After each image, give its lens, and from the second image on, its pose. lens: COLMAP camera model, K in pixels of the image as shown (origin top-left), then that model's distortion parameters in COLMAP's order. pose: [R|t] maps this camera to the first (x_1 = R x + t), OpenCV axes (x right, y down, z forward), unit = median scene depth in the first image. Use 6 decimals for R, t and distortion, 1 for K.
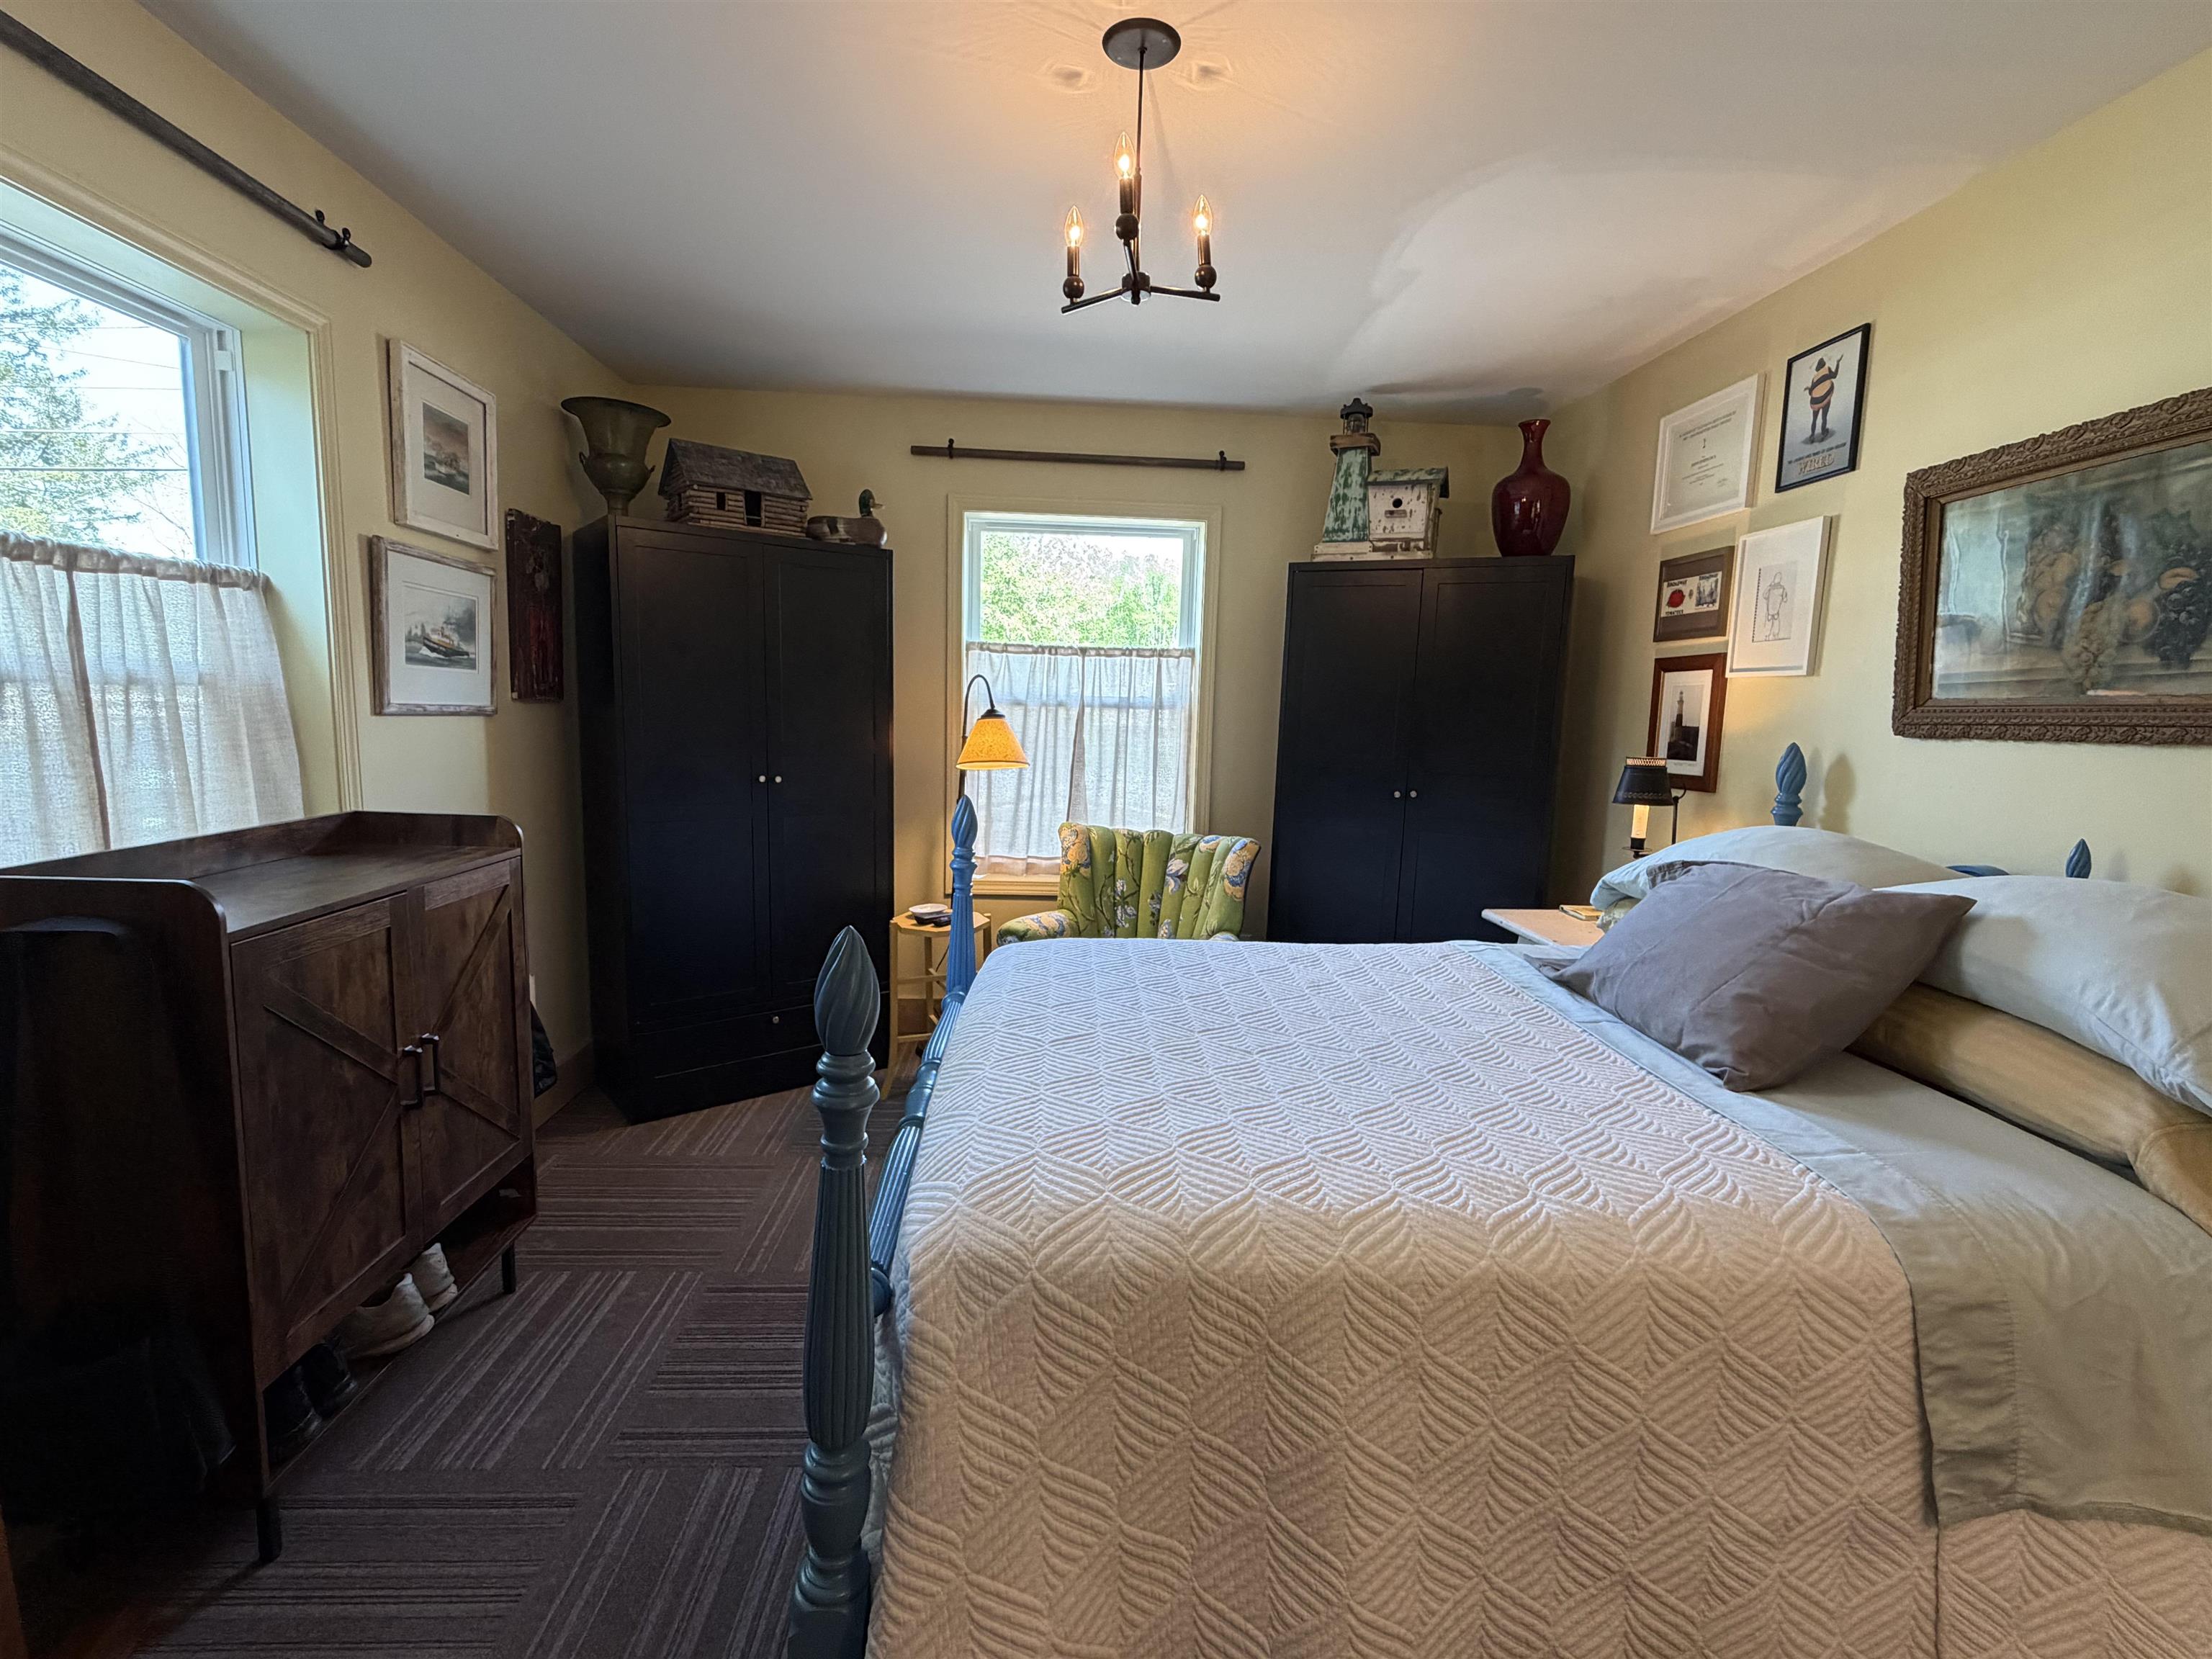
lens RADIAL K [[1030.6, 0, 1119.9], [0, 1030.6, 832.5], [0, 0, 1]] dist [0.002359, -0.001764]
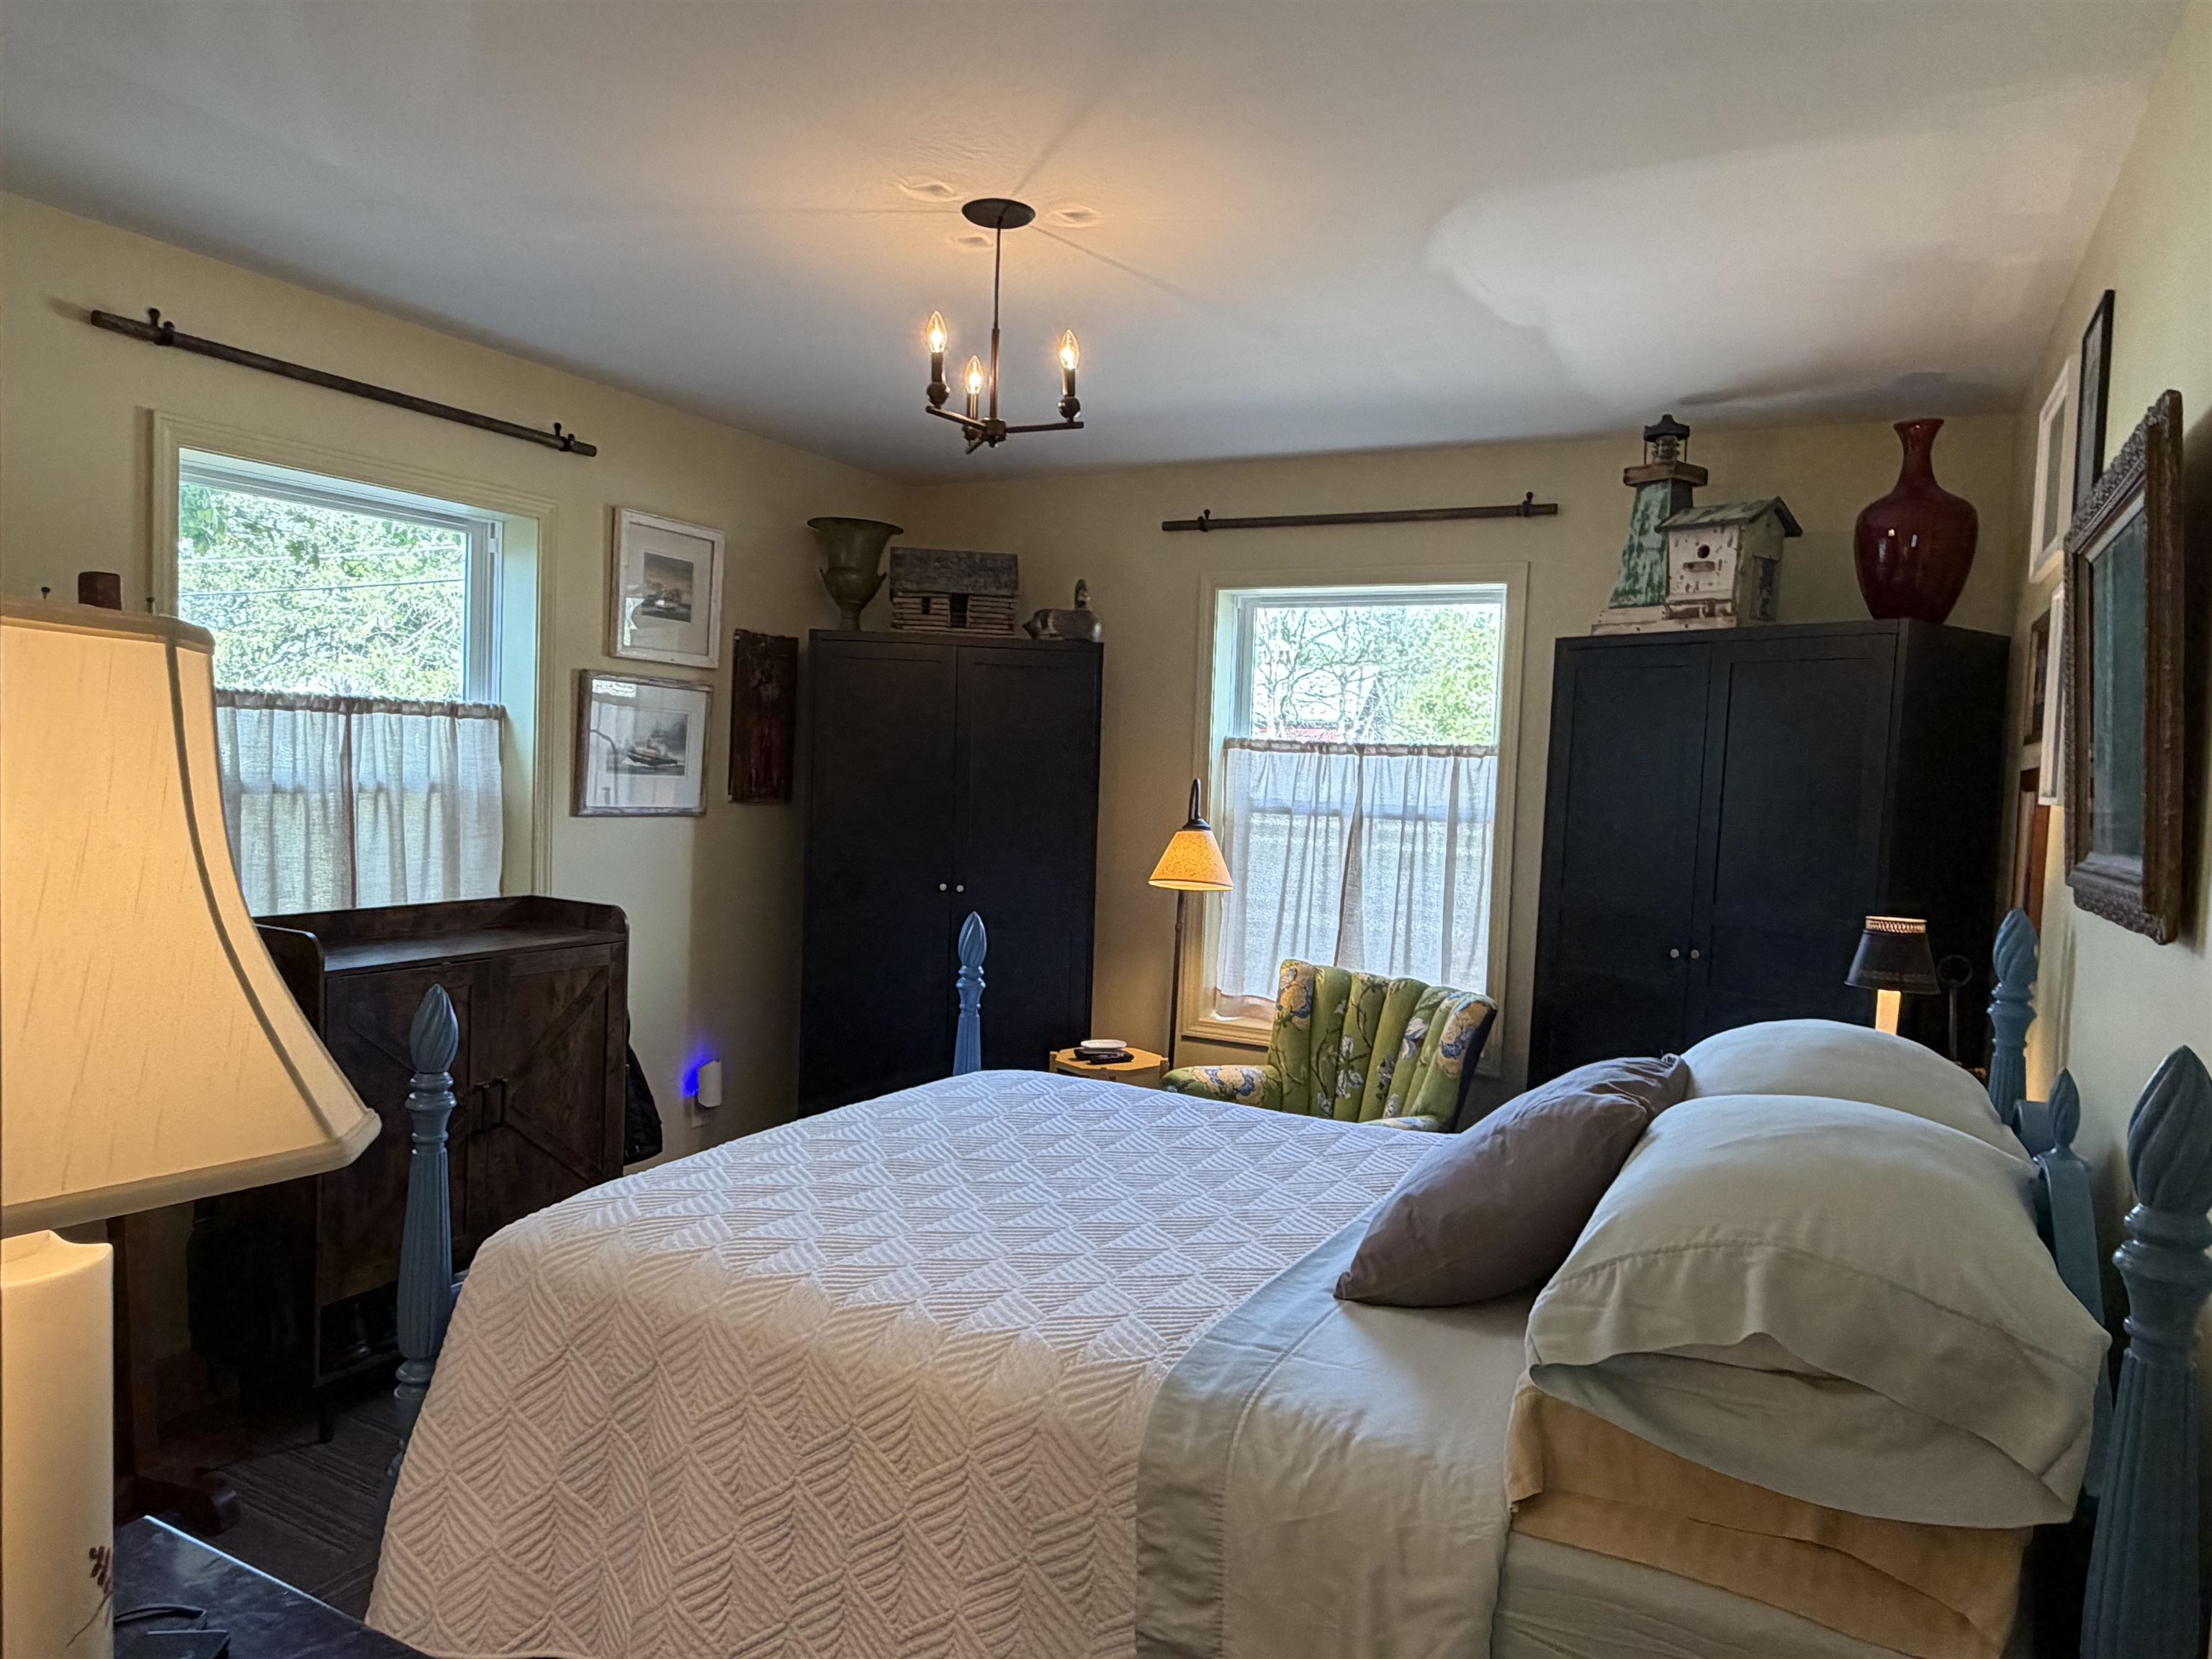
lens RADIAL K [[1477.5, 0, 1093.4], [0, 1477.5, 827.8], [0, 0, 1]] dist [0.007095, -0.003934]
pose [[0.847979, 0.028115, -0.529284, 0.580247], [-0.080469, 0.993846, -0.076129, -0.015689], [0.523886, 0.107147, 0.845022, -0.106909]]
